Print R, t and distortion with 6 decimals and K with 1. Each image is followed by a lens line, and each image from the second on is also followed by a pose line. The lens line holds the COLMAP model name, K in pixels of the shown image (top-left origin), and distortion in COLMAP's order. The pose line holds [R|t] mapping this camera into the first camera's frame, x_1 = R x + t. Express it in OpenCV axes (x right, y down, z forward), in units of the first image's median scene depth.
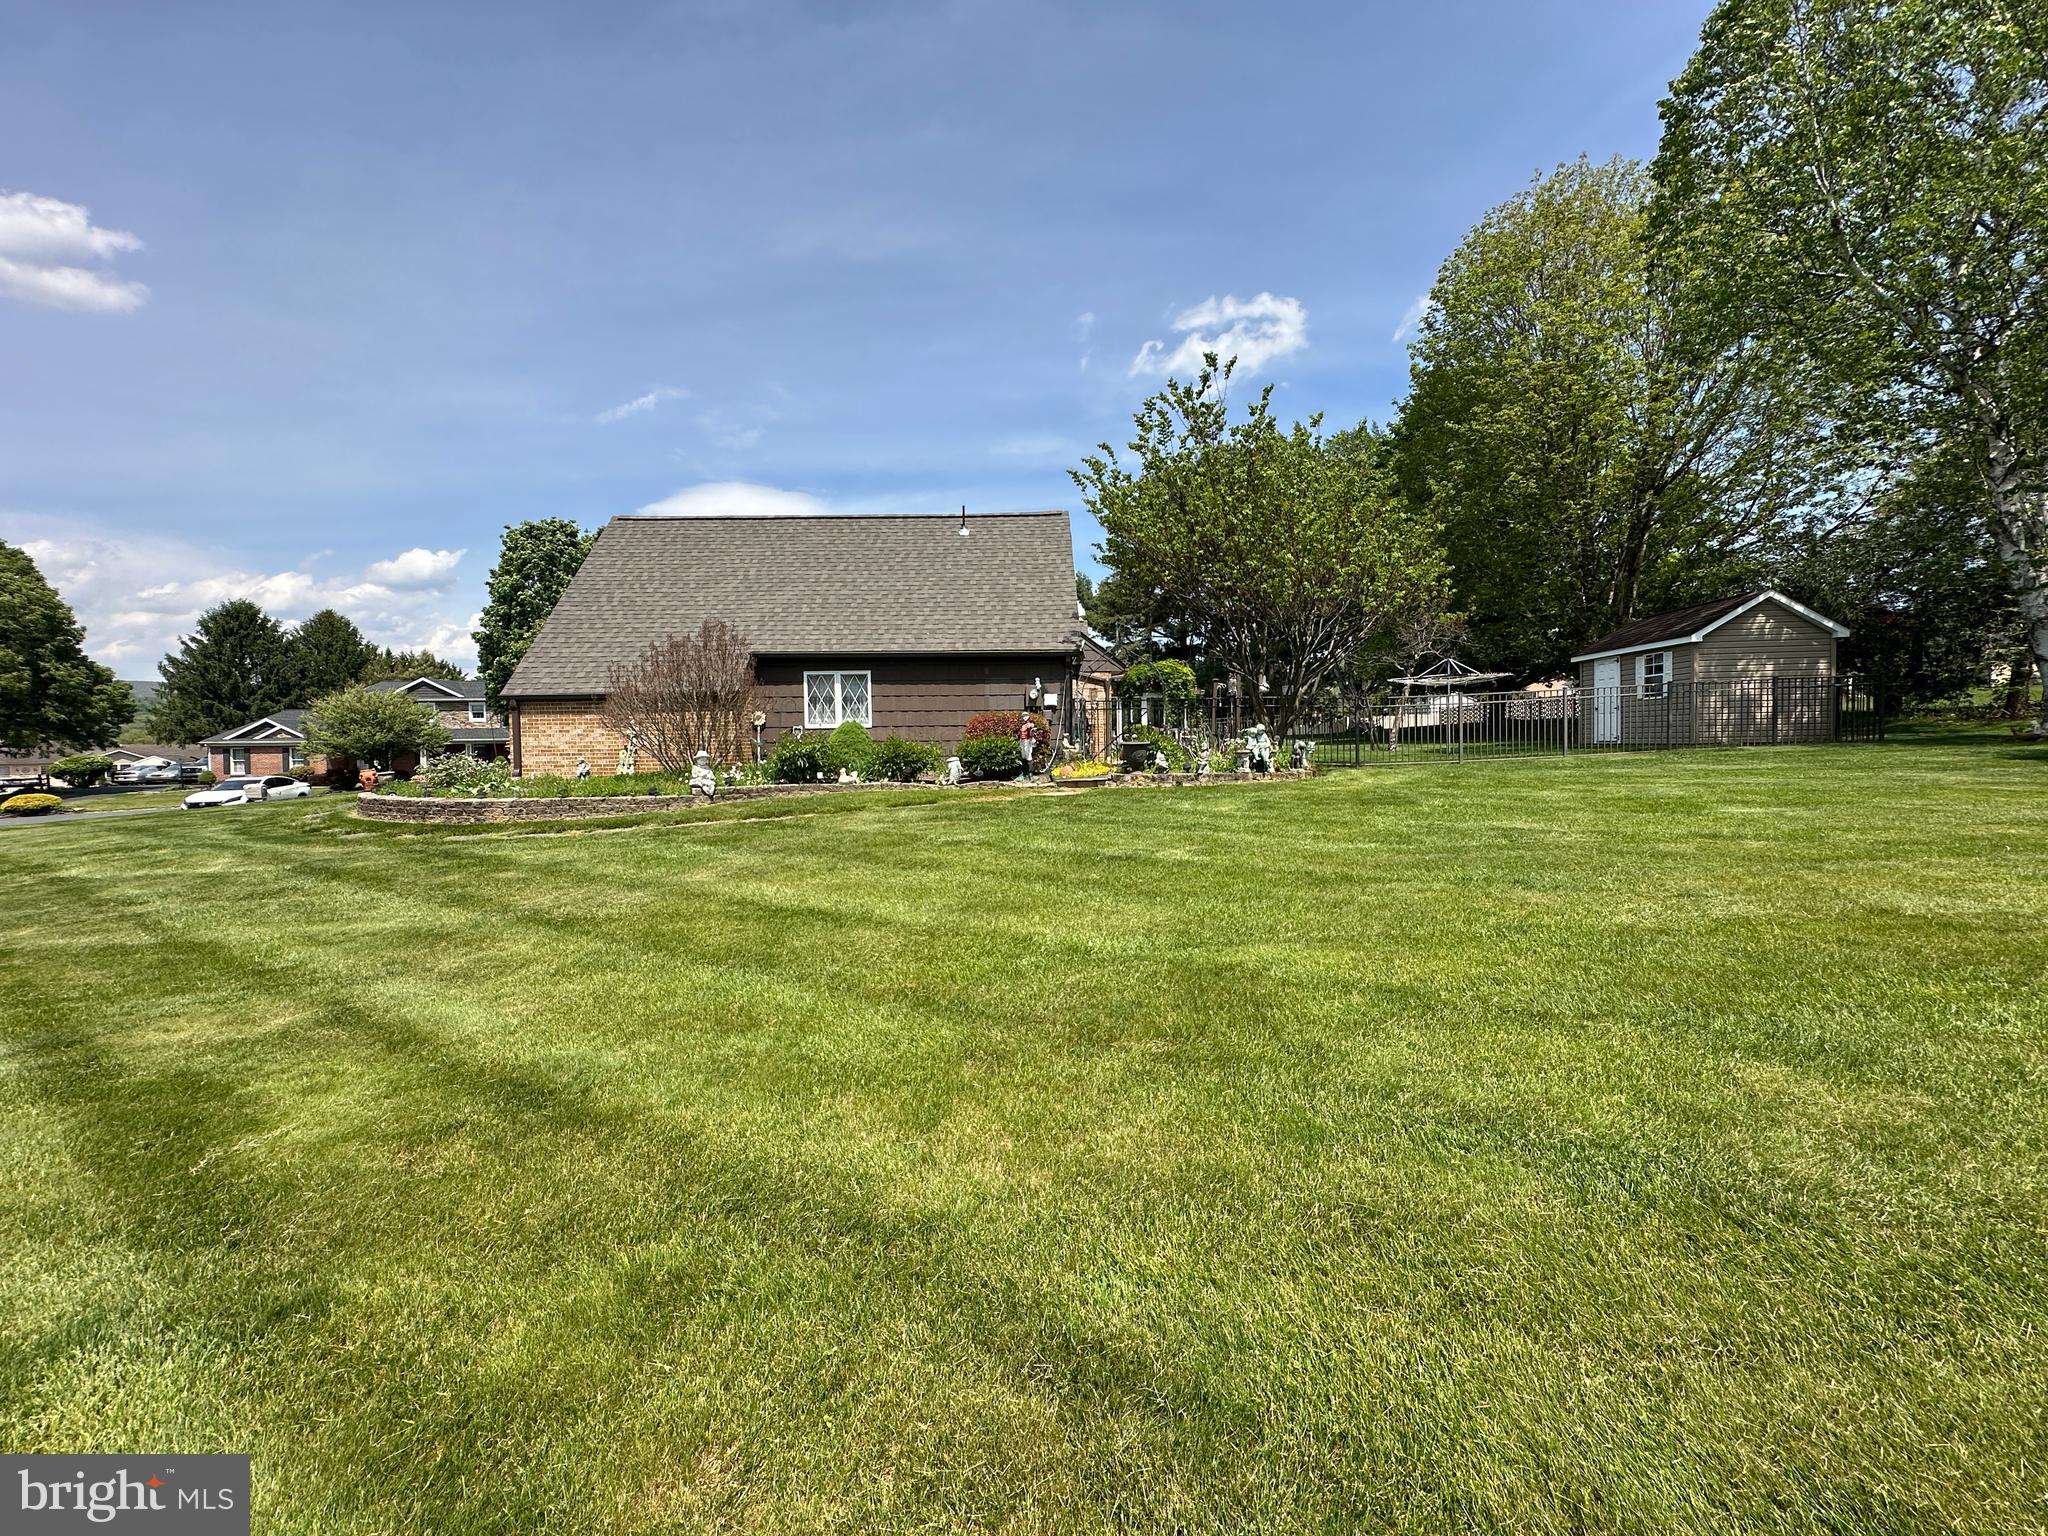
lens RADIAL K [[819.3, 0, 1031.2], [0, 819.3, 773.9], [0, 0, 1]] dist [-0.002030, 0.000524]
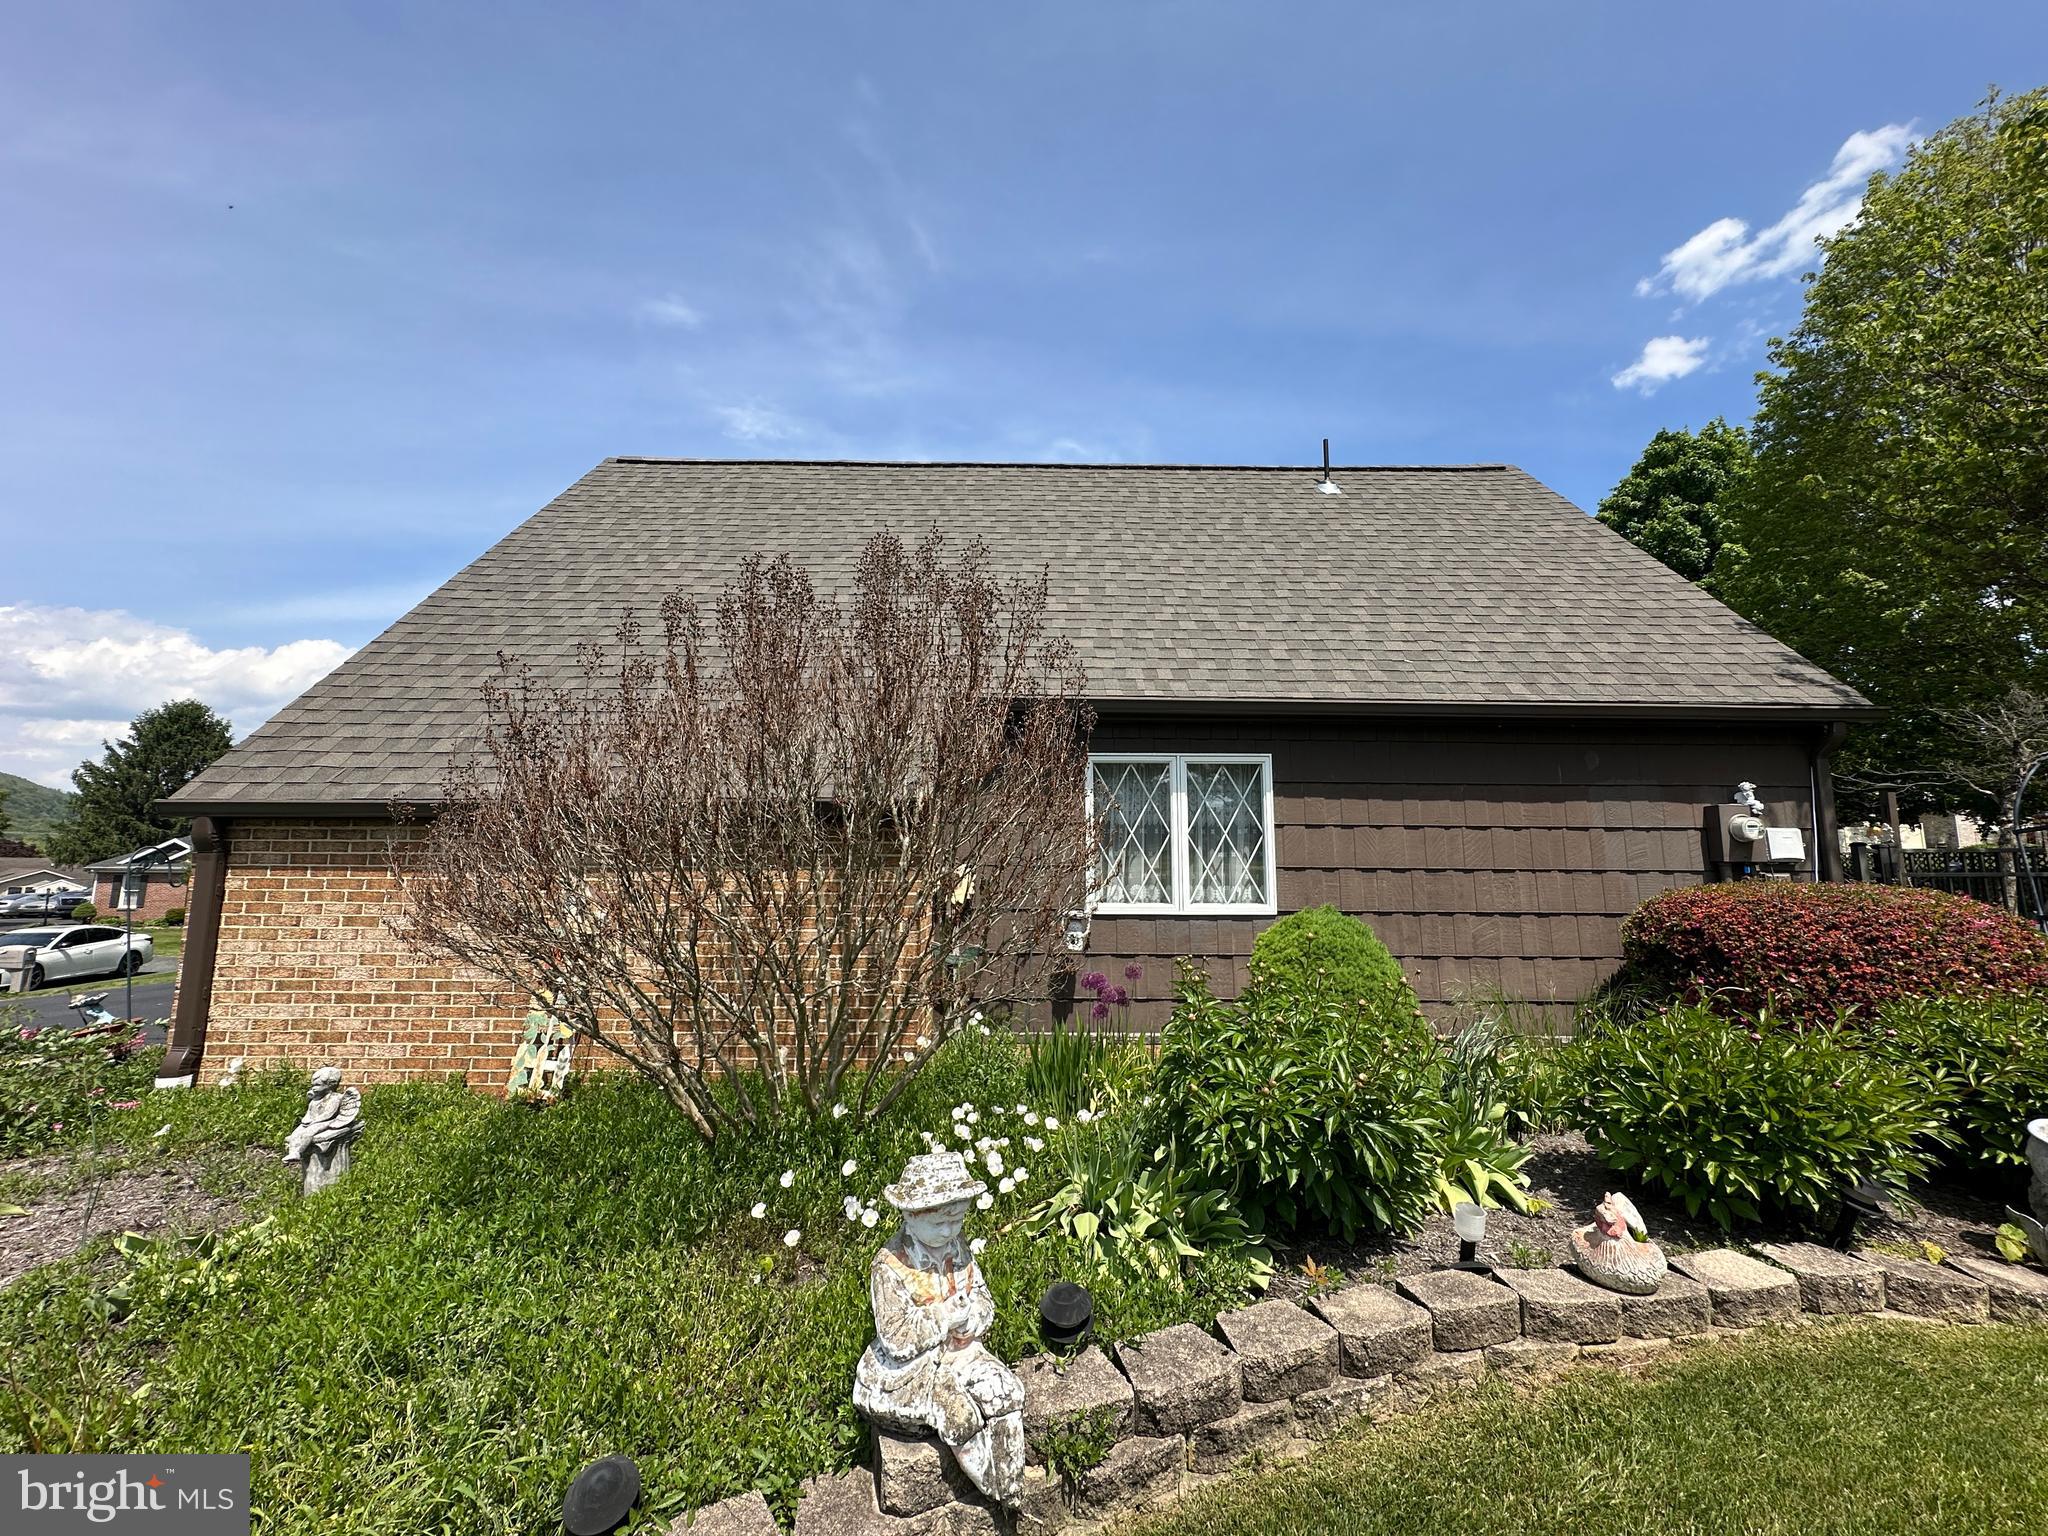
lens RADIAL K [[816.0, 0, 1023.2], [0, 816.0, 765.0], [0, 0, 1]] dist [-0.002123, 0.000643]
pose [[0.999848, 0.016657, -0.005052, -0.301125], [-0.017273, 0.985321, -0.169833, -0.058783], [0.002149, 0.169895, 0.985460, 0.647276]]
